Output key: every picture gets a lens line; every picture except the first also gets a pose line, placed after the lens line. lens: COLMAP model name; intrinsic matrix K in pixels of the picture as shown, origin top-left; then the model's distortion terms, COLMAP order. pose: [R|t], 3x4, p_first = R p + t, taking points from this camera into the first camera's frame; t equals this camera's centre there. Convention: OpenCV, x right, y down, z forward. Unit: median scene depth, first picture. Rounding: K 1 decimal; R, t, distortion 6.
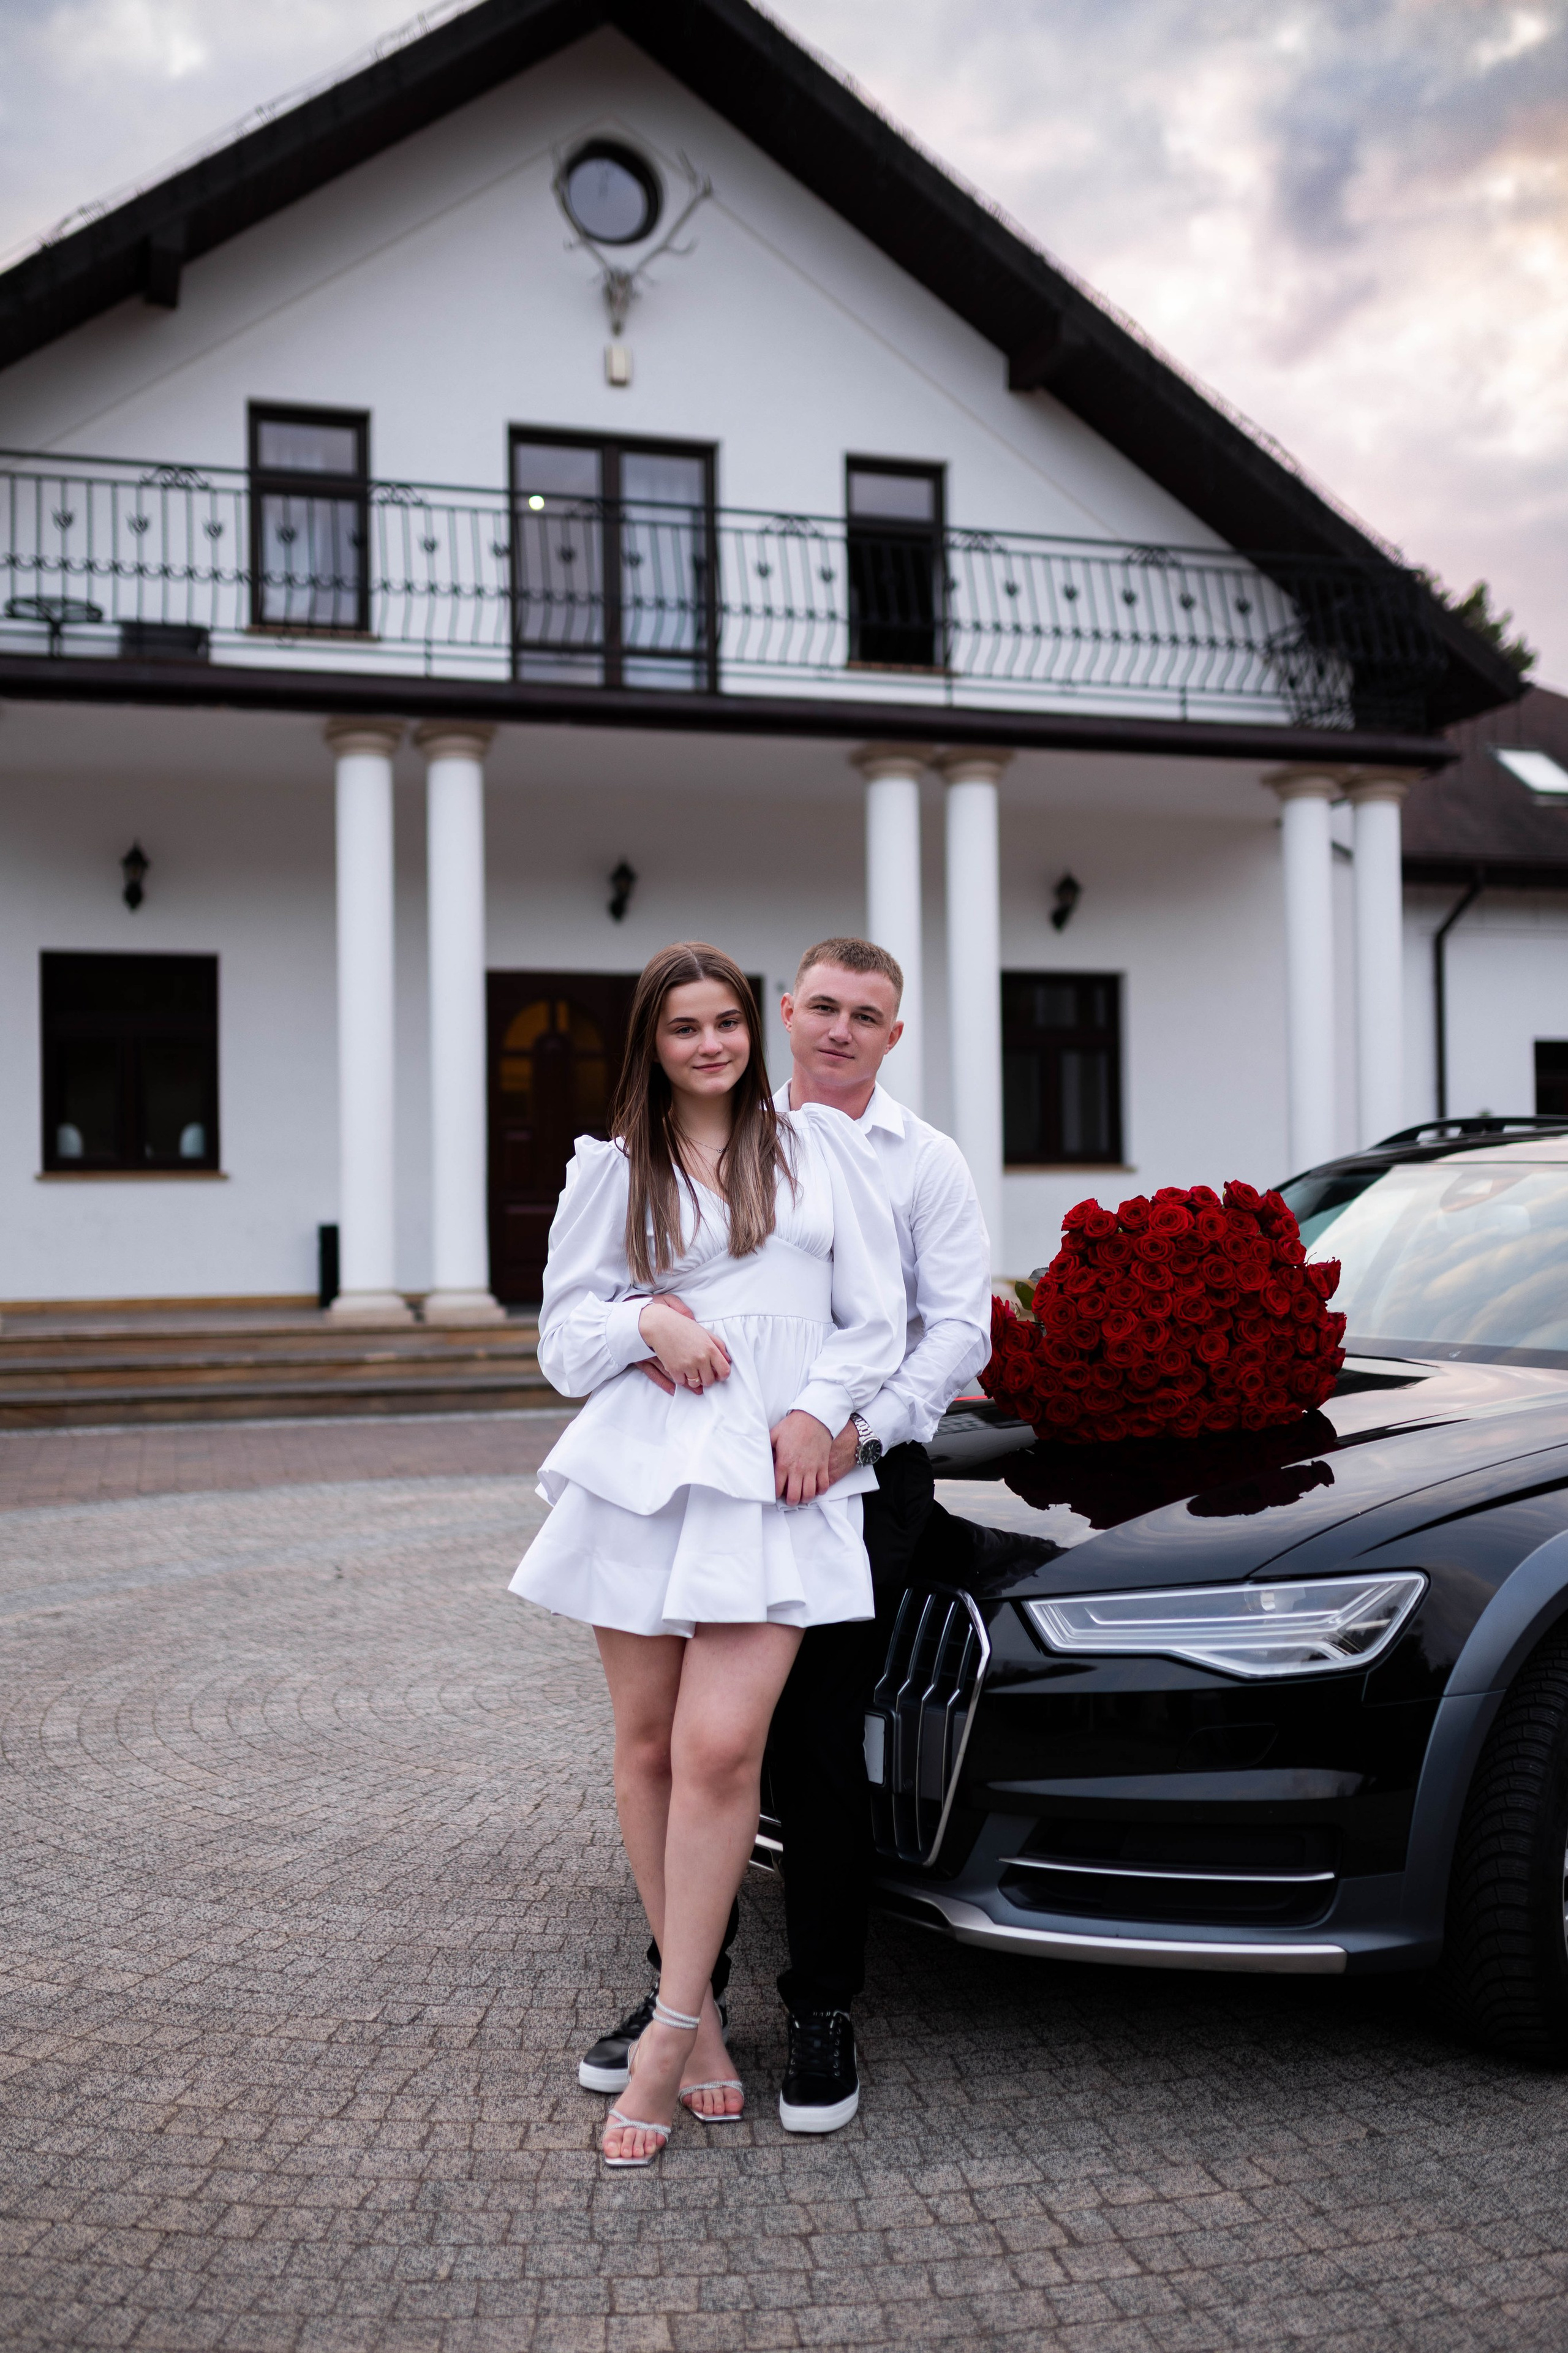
lens RADIAL K [[2277.0, 0, 765.5], [0, 2277.0, 1208.6], [0, 0, 1]] dist [-0.044613, 0.098132]
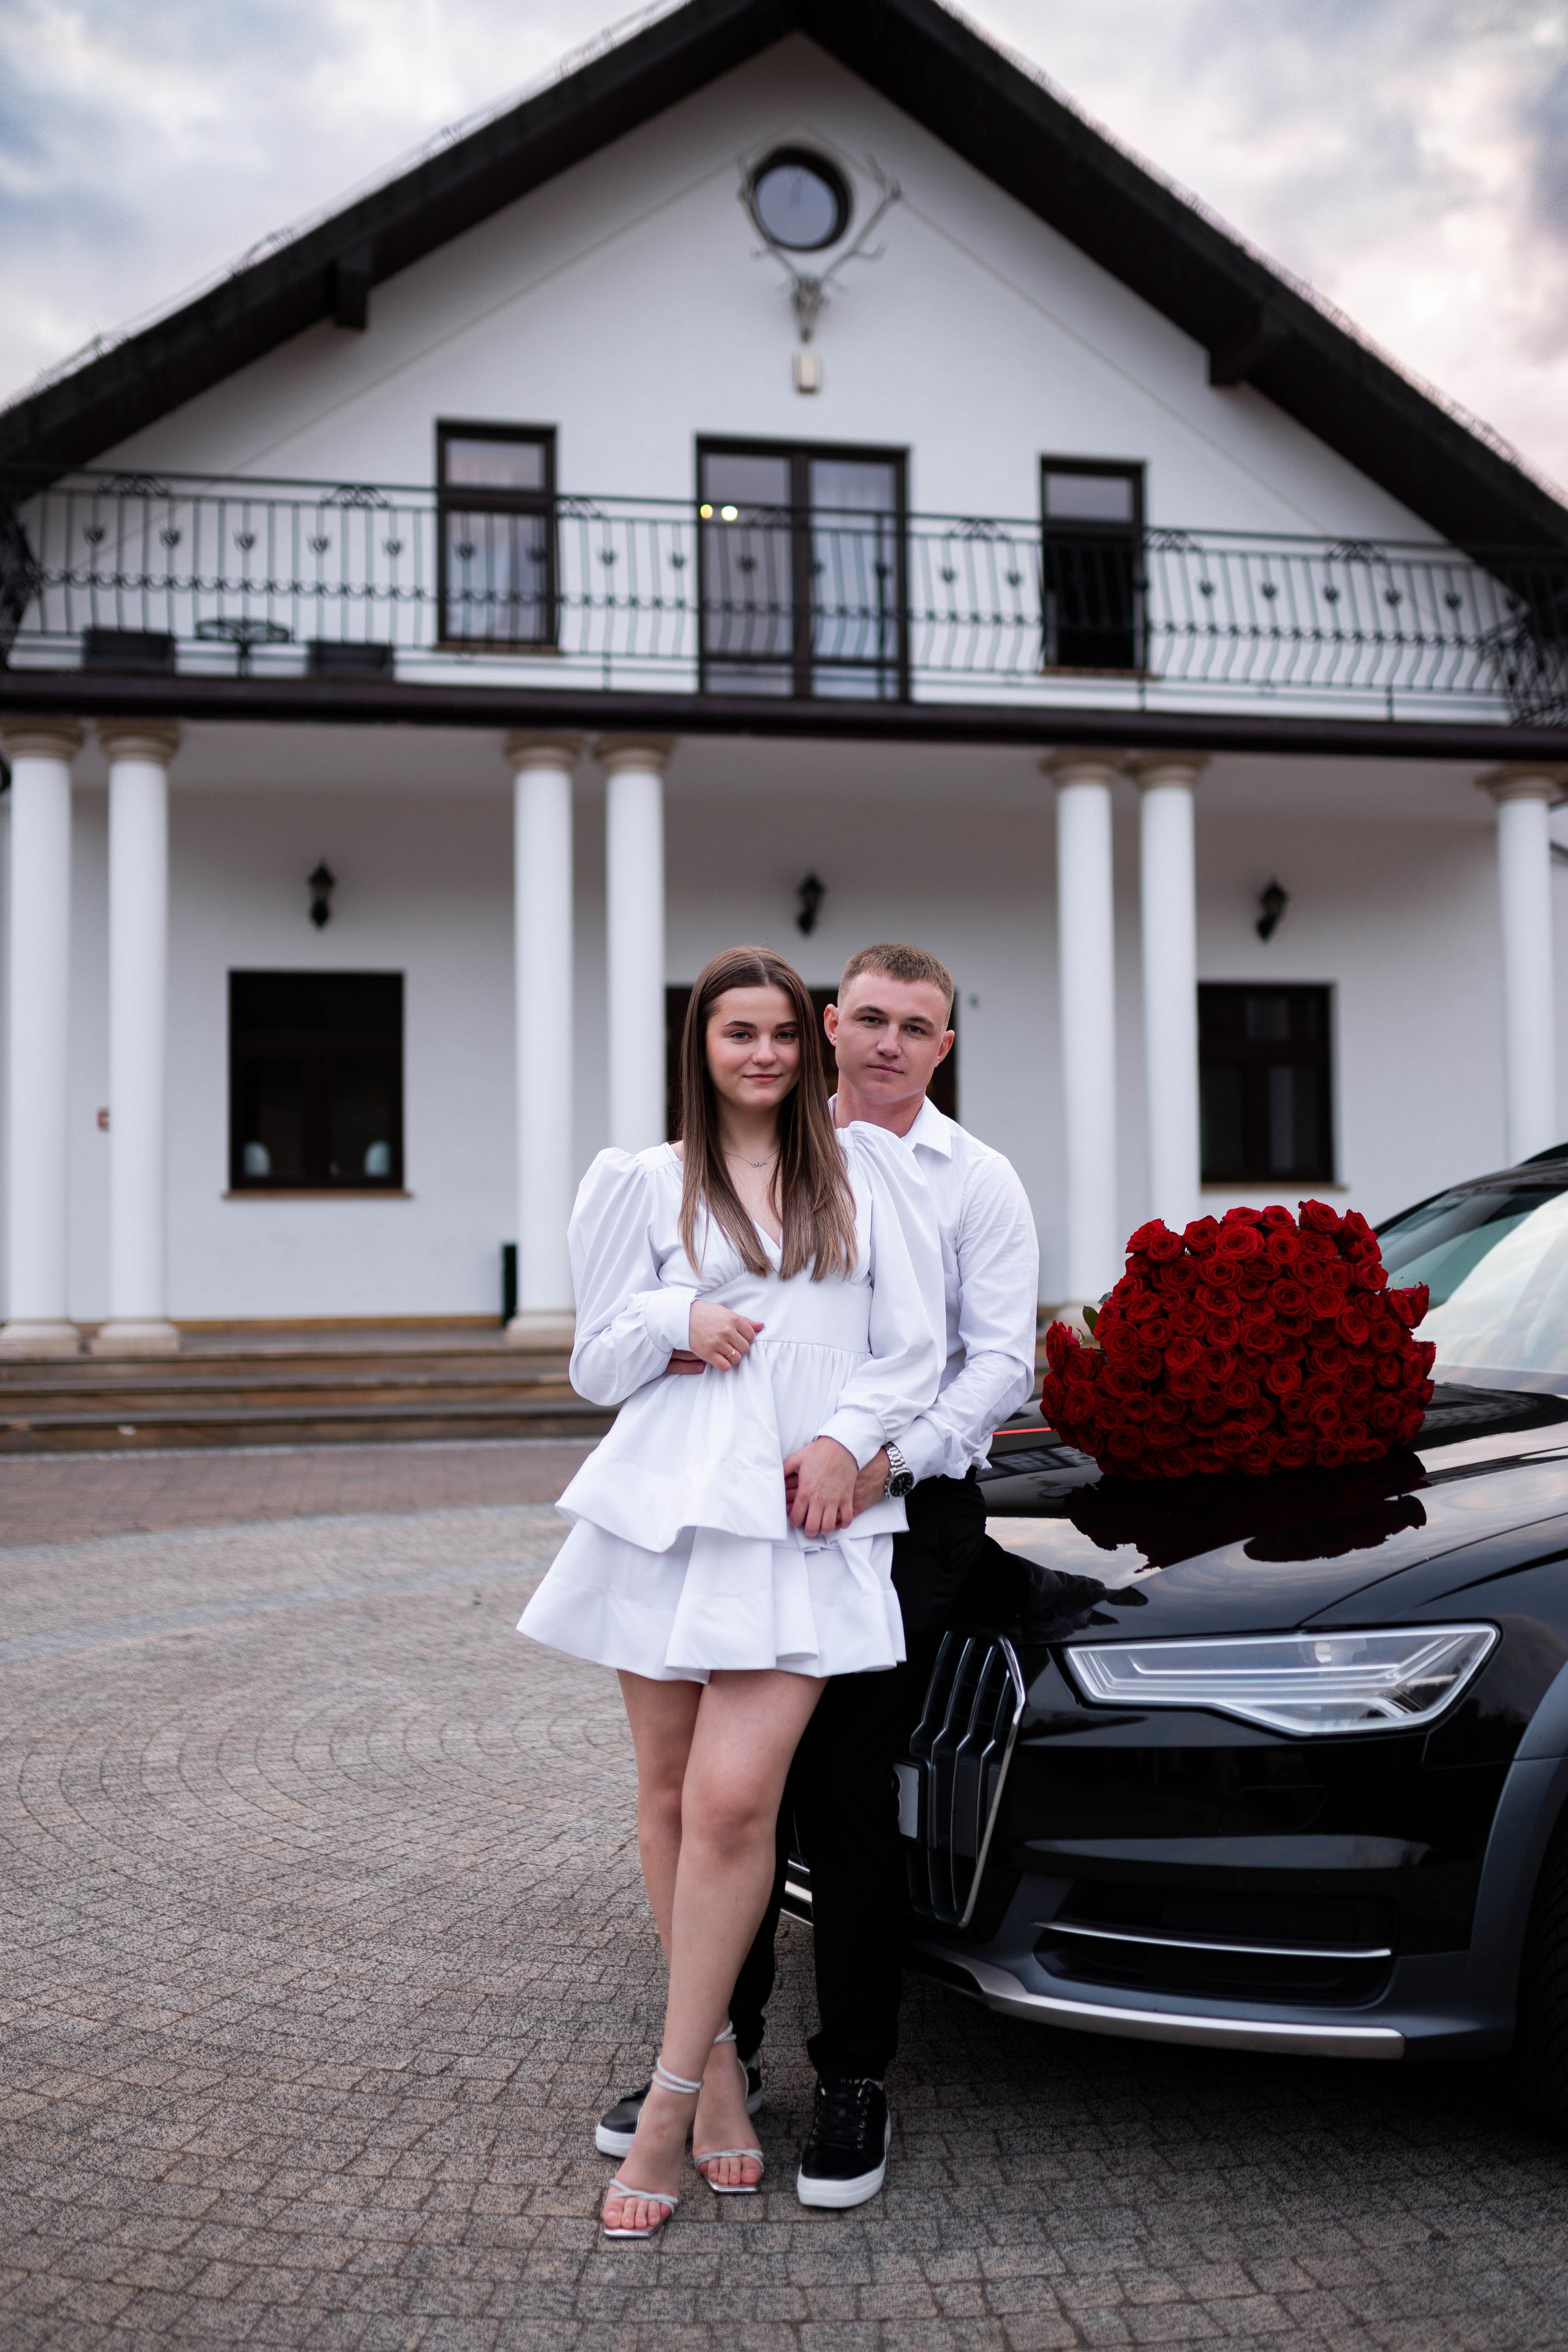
lens RADIAL K [[2318.9, 0, 784.0], [0, 2318.9, 1176.0], [0, 0, 1]] dist [-0.040224, 0.086470]
pose [[0.995556, -0.000161, -0.094175, 0.025818], [-0.001948, 0.999749, -0.022302, -0.000207], [0.094155, 0.022386, 0.995306, 0.009078]]
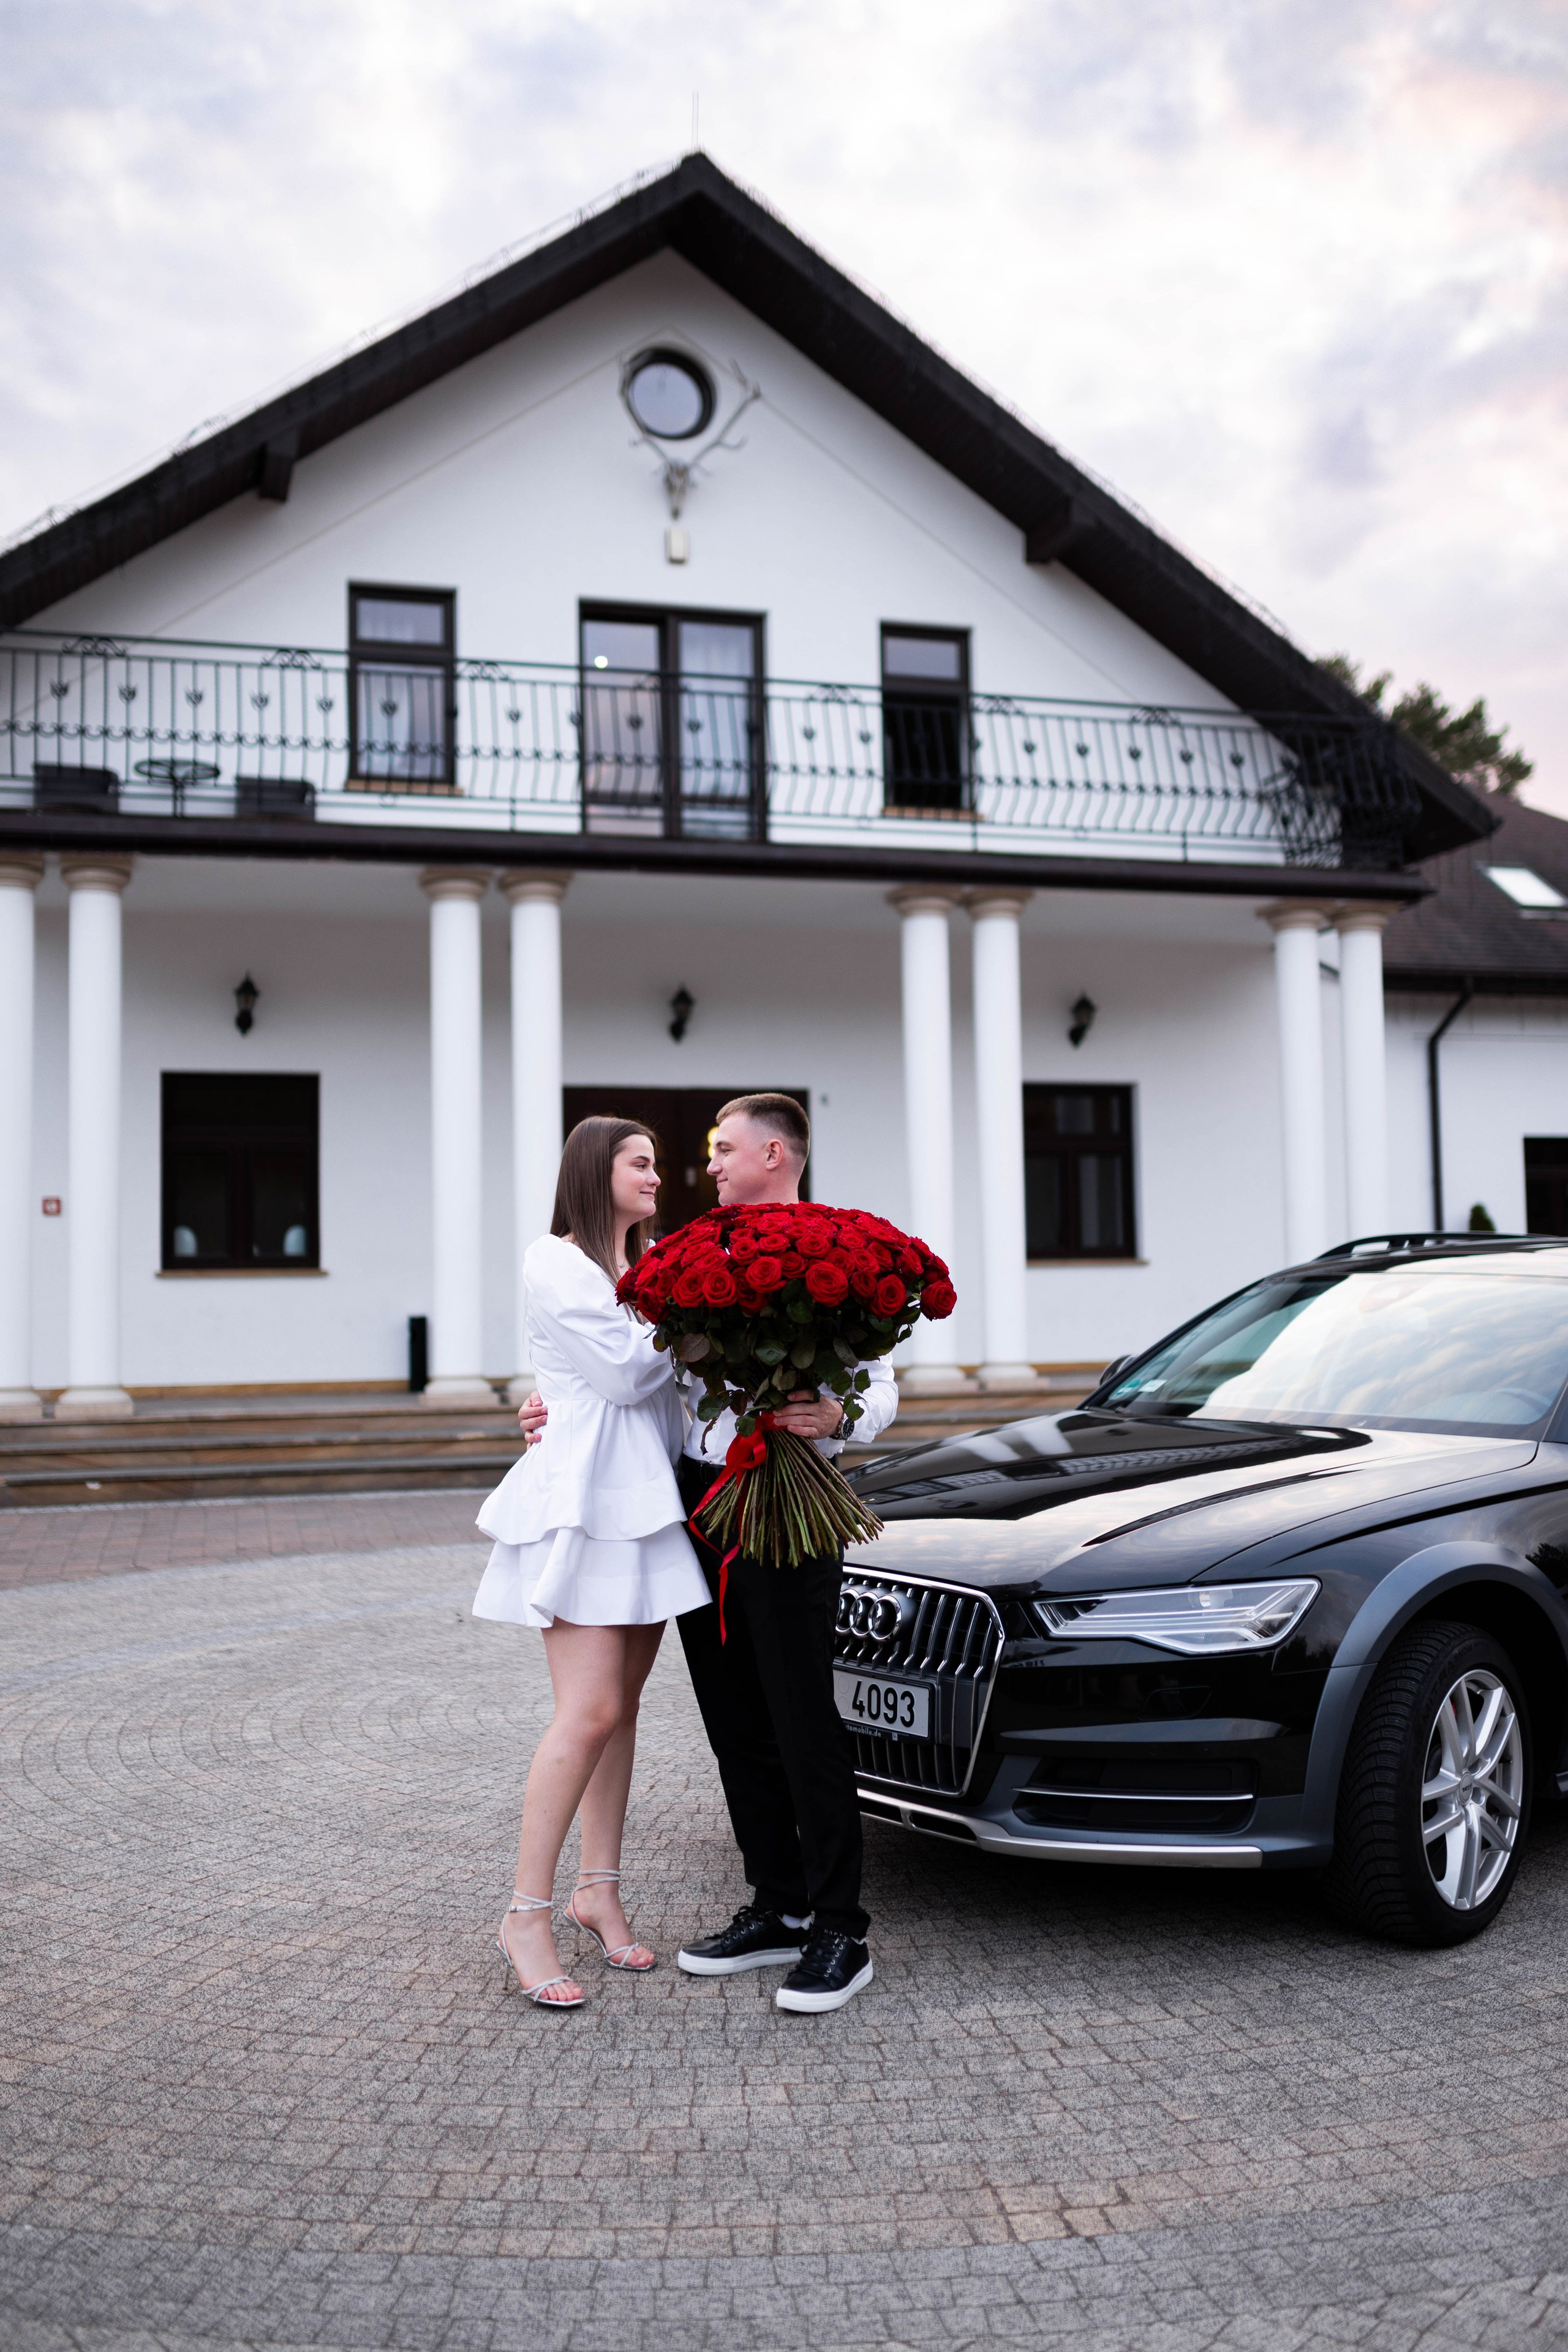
lens RADIAL K [[2225.0, 0, 790.3], [0, 2225.0, 1192.7], [0, 0, 1]] dist [-0.036574, 0.085247]
pose [[0.999980, -0.004338, -0.004521, -0.007137], [0.004132, 0.998987, -0.044800, -0.004775], [0.004711, 0.044781, 0.998986, -0.105125]]
